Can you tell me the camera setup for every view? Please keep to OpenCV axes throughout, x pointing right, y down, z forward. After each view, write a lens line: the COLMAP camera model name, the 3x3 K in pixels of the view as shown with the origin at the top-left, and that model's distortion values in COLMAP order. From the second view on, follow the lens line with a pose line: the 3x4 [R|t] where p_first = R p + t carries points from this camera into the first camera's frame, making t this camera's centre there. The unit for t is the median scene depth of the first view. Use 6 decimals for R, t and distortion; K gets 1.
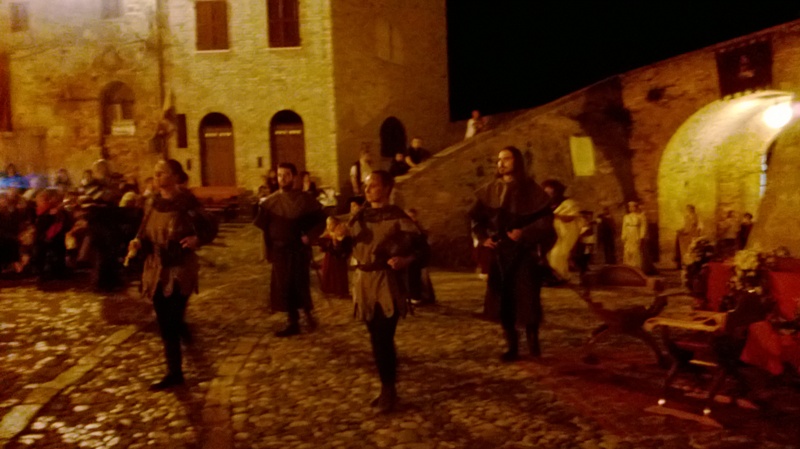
lens RADIAL K [[685.9, 0, 391.5], [0, 685.9, 234.9], [0, 0, 1]] dist [0.083140, -0.250805]
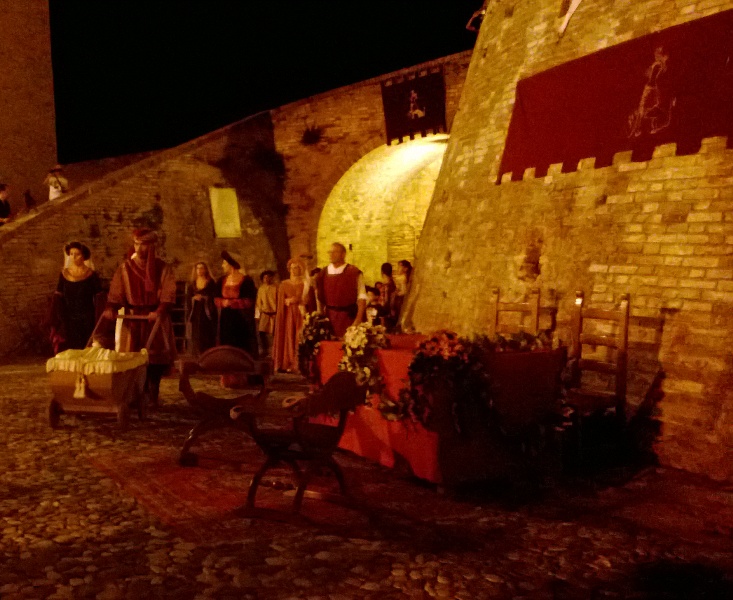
lens RADIAL K [[1143.1, 0, 366.5], [0, 1143.1, 300.0], [0, 0, 1]] dist [0.029858, 0.132646]
pose [[0.981263, -0.012980, 0.192235, 0.188090], [0.016647, 0.999709, -0.017475, 0.011451], [-0.191952, 0.020348, 0.981193, -0.317224]]
